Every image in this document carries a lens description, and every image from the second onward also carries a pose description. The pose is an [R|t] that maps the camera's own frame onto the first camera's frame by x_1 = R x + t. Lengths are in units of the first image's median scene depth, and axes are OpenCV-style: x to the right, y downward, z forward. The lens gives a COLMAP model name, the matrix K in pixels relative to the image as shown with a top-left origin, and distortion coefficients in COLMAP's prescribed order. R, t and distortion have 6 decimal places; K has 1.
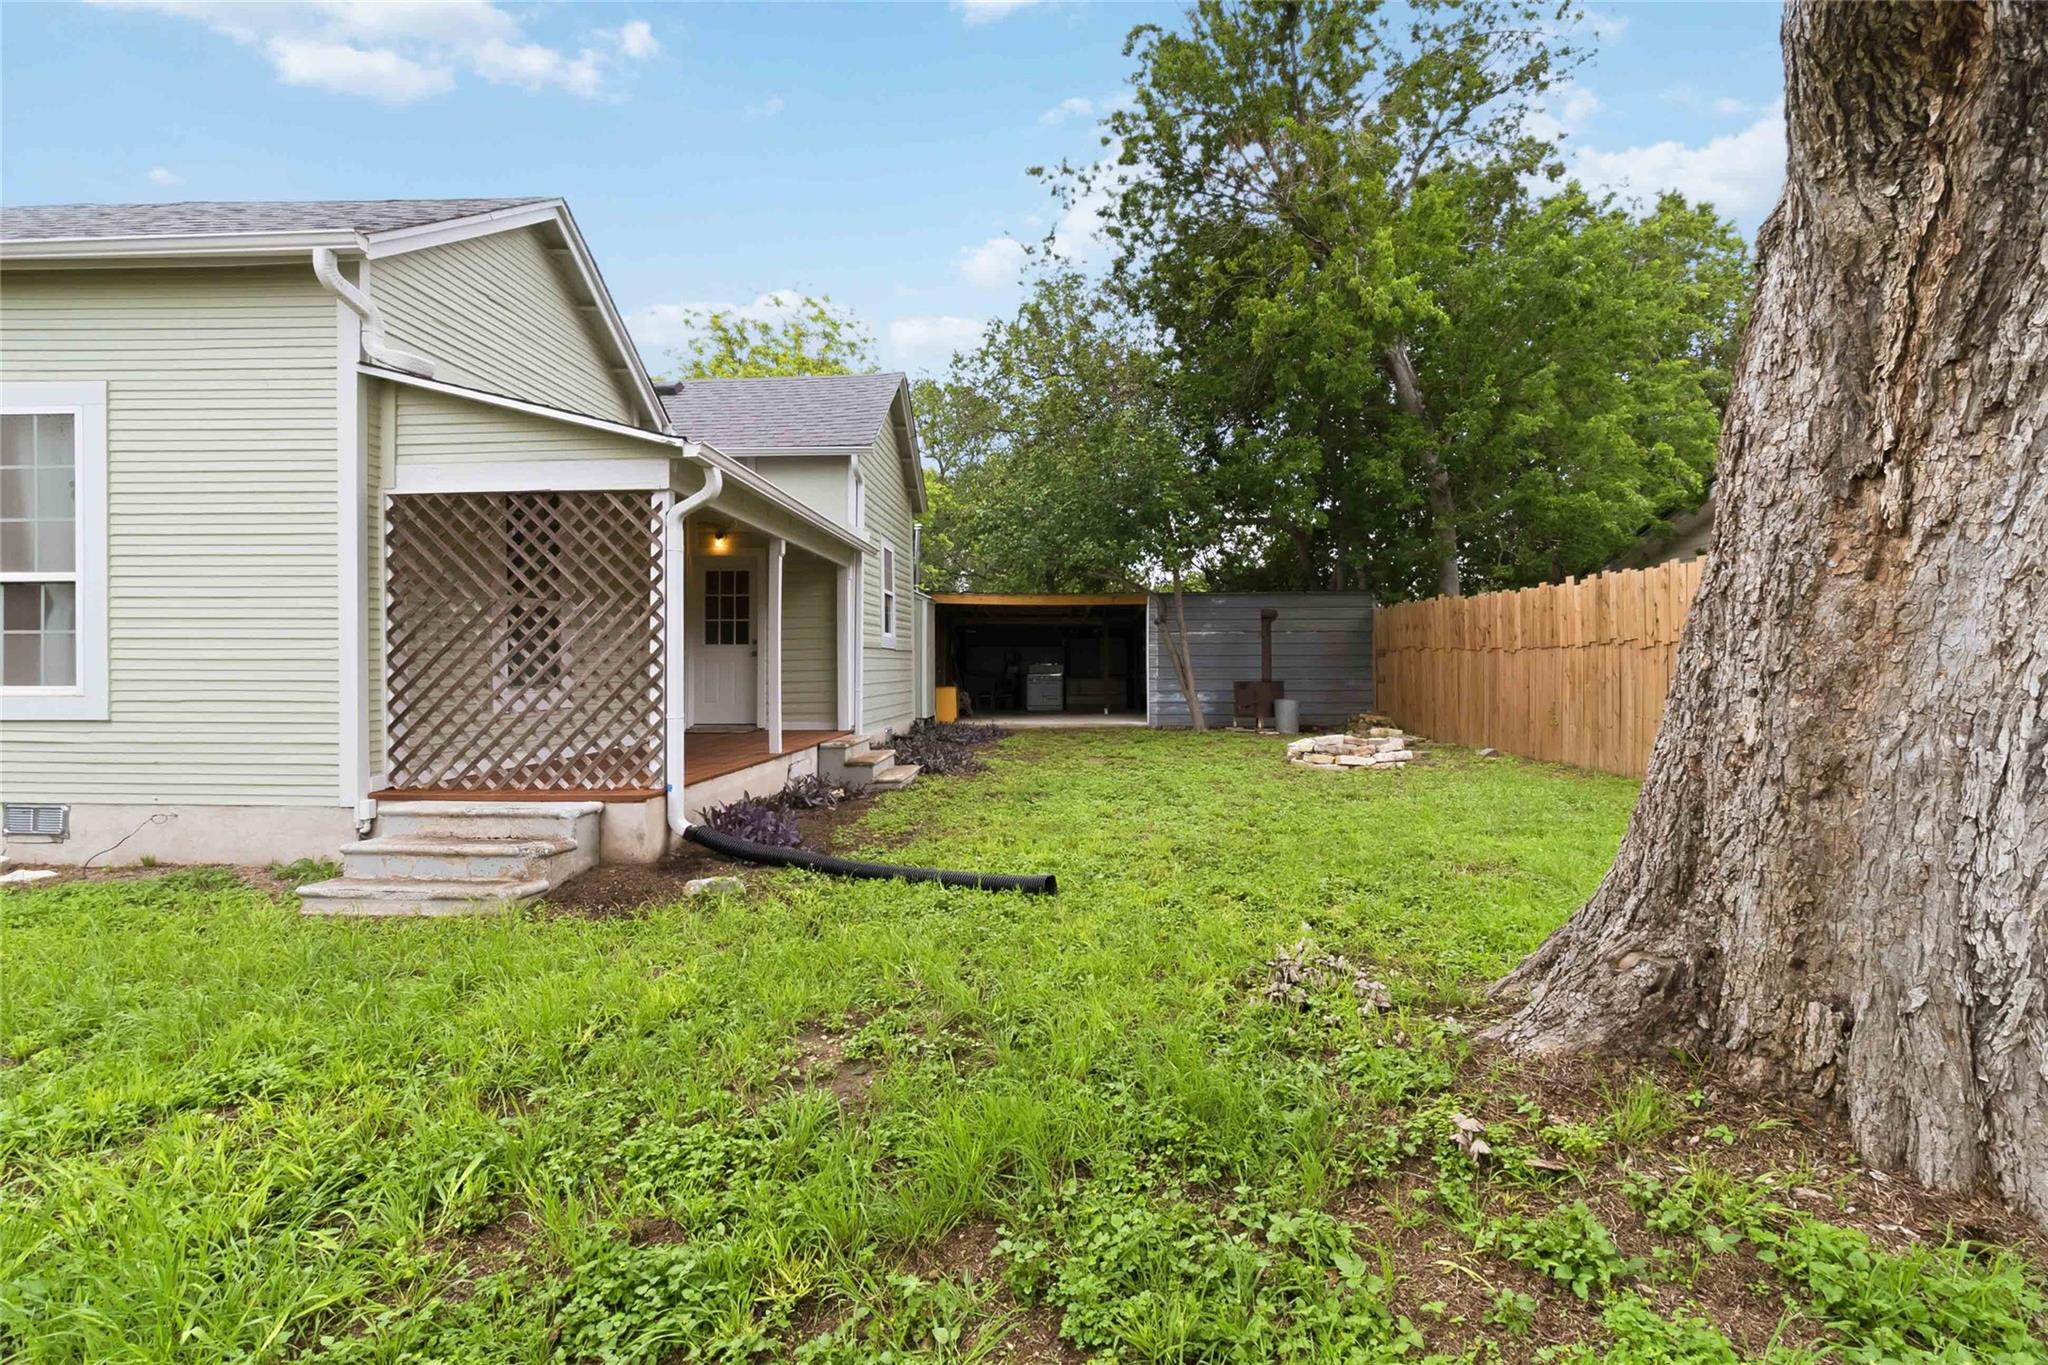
lens RADIAL K [[959.5, 0, 1021.9], [0, 959.5, 670.9], [0, 0, 1]] dist [0.002871, 0.000175]
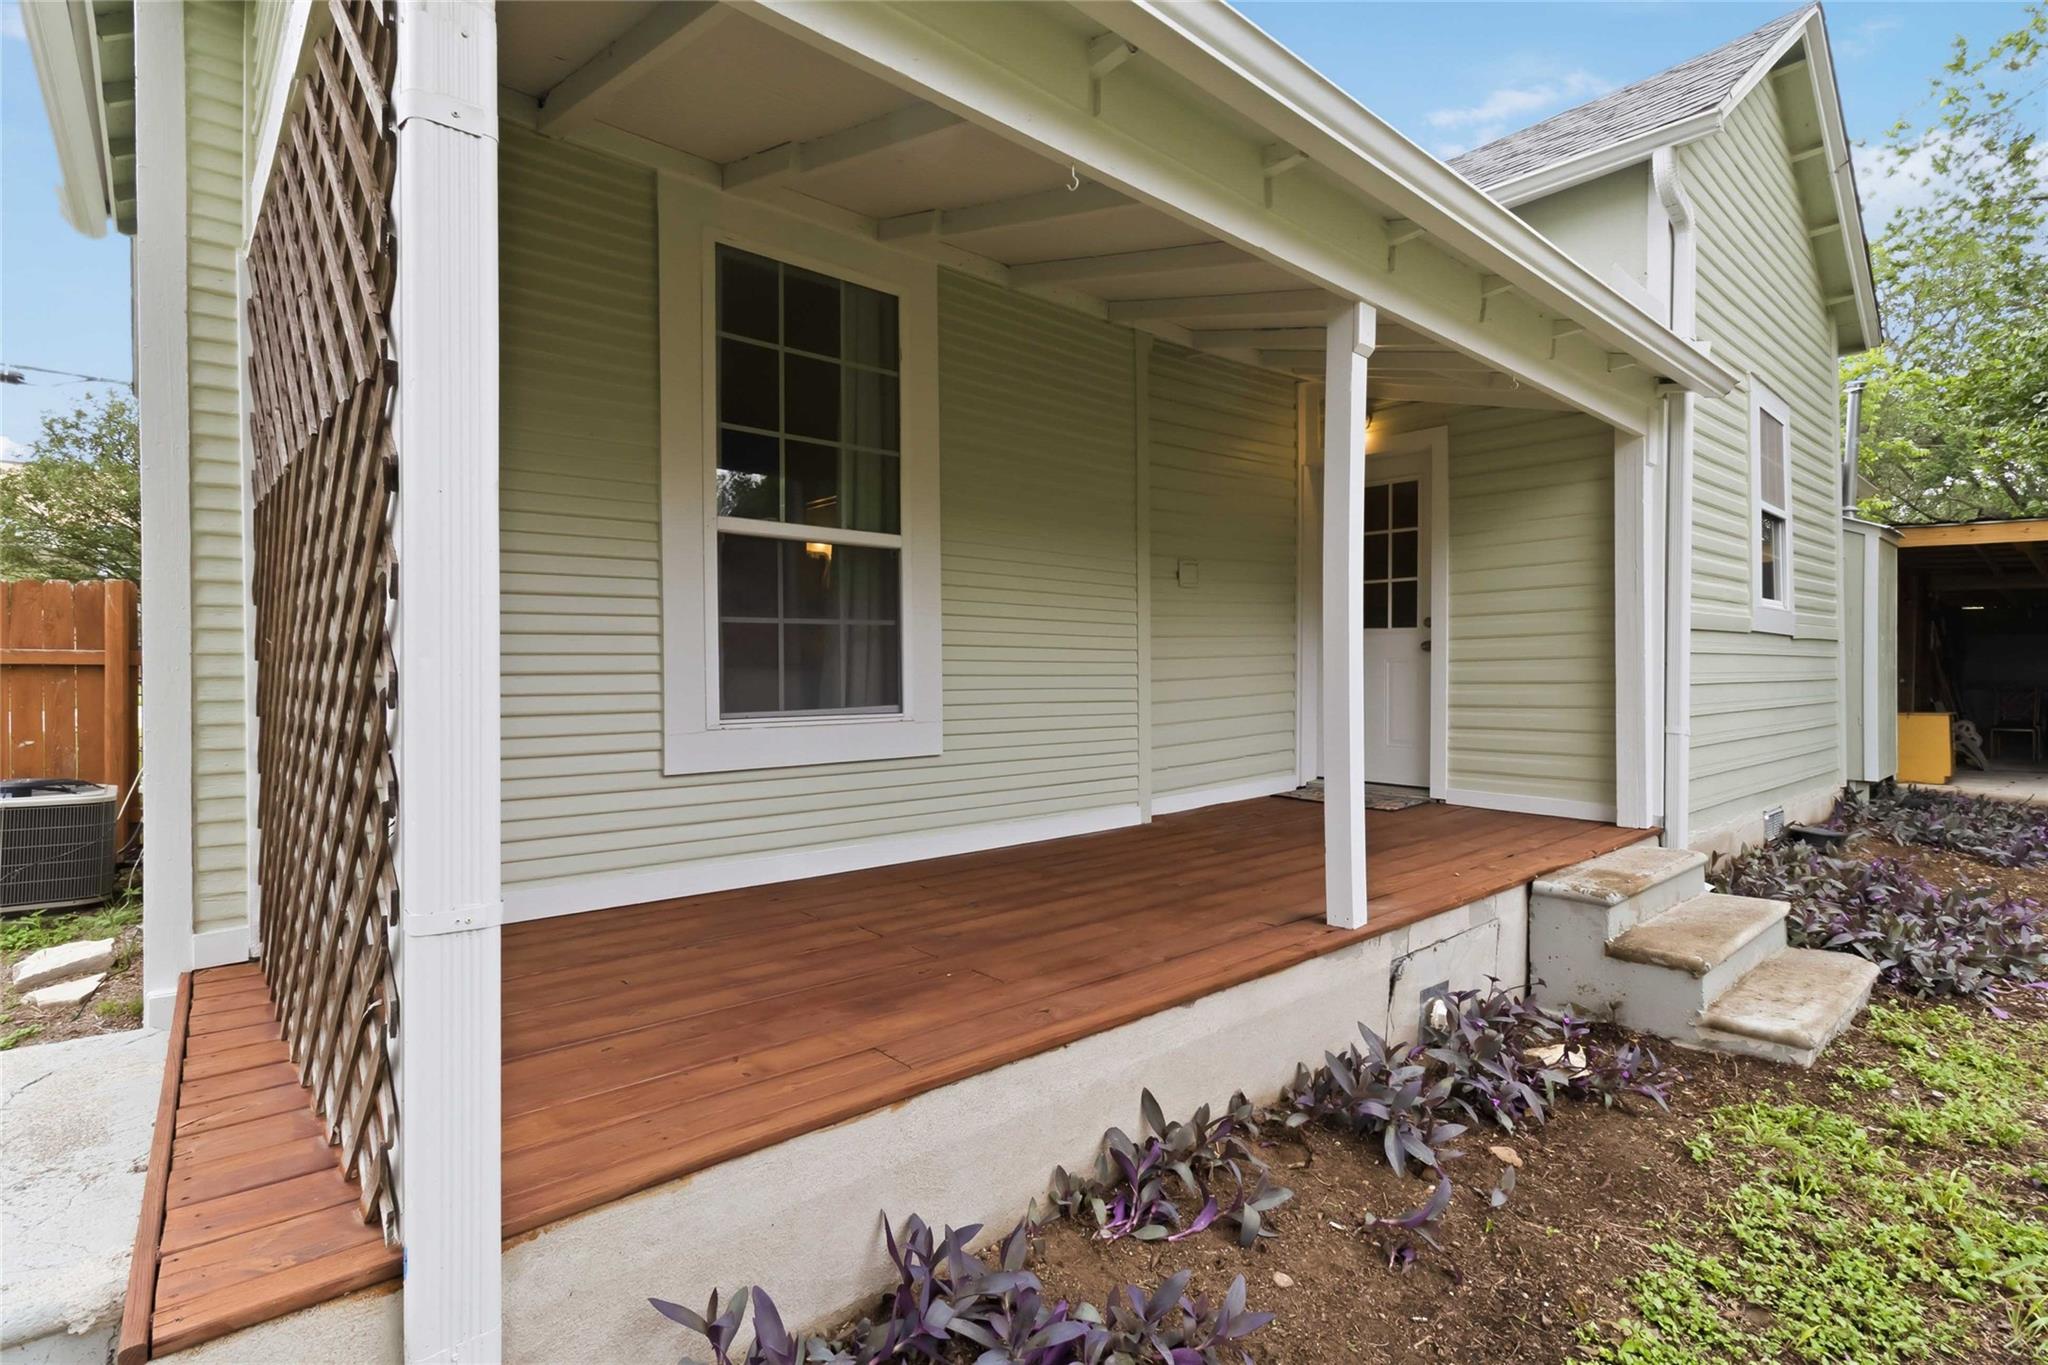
lens RADIAL K [[959.5, 0, 1017.3], [0, 959.5, 665.6], [0, 0, 1]] dist [0.002871, 0.000175]
pose [[0.687515, 0.002344, -0.726167, -0.064757], [-0.006372, 0.999976, -0.002805, -0.005491], [0.726142, 0.006556, 0.687513, 0.507338]]
